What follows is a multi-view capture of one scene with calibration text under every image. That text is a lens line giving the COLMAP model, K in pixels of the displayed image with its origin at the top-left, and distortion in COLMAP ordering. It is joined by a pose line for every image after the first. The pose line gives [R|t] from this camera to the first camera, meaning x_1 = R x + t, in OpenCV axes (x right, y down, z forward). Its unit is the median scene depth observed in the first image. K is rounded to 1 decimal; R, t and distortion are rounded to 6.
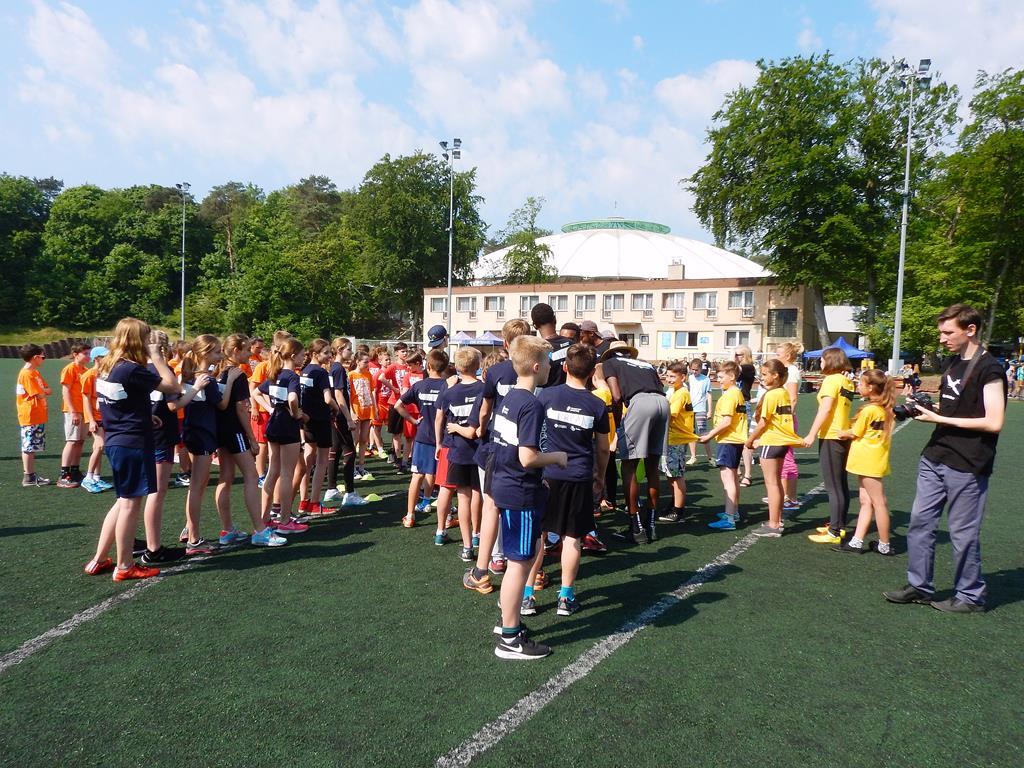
lens RADIAL K [[740.4, 0, 518.8], [0, 740.4, 378.3], [0, 0, 1]] dist [-0.003122, 0.000029]
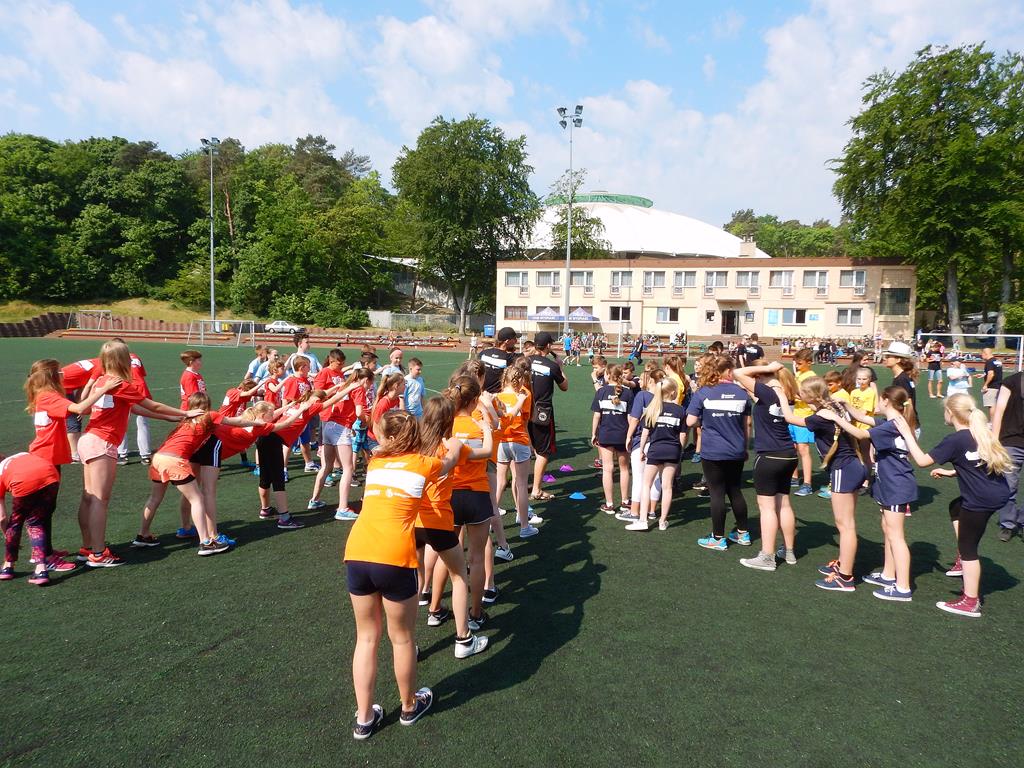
lens RADIAL K [[740.4, 0, 518.8], [0, 740.4, 378.3], [0, 0, 1]] dist [-0.003122, 0.000029]
pose [[0.982388, -0.017206, 0.186058, -0.236411], [0.009270, 0.999013, 0.043440, -0.010555], [-0.186622, -0.040950, 0.981578, 0.041624]]
